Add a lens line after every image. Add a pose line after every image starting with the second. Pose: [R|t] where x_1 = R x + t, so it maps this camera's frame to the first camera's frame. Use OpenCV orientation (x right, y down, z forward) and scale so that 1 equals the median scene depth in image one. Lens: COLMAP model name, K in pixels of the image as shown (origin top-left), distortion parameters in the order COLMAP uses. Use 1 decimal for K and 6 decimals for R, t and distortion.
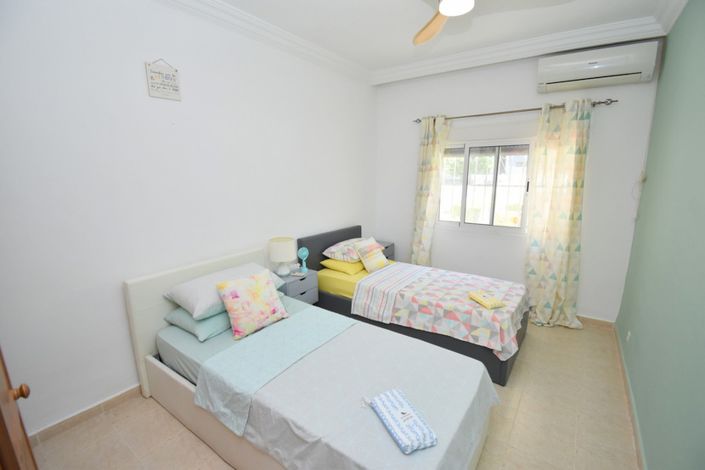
lens RADIAL K [[312.0, 0, 356.0], [0, 312.0, 239.1], [0, 0, 1]] dist [0.000993, -0.002201]
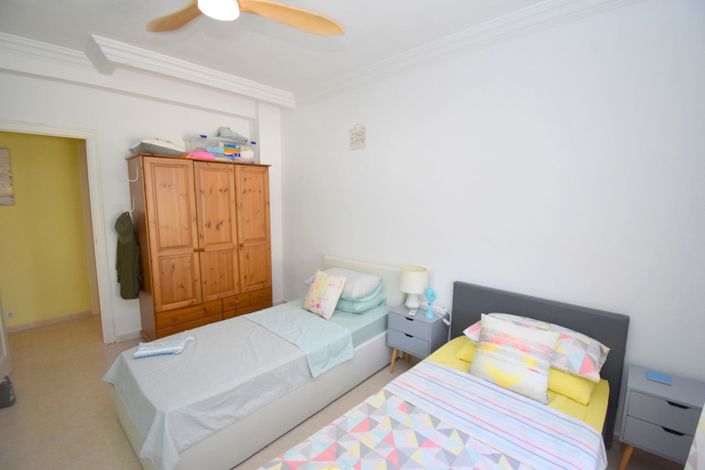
lens RADIAL K [[312.0, 0, 358.0], [0, 312.0, 234.5], [0, 0, 1]] dist [0.000993, -0.002201]
pose [[-0.123850, 0.128572, -0.983936, 0.821501], [-0.220226, 0.963281, 0.153593, -0.244960], [0.967555, 0.235711, -0.090988, 1.078483]]
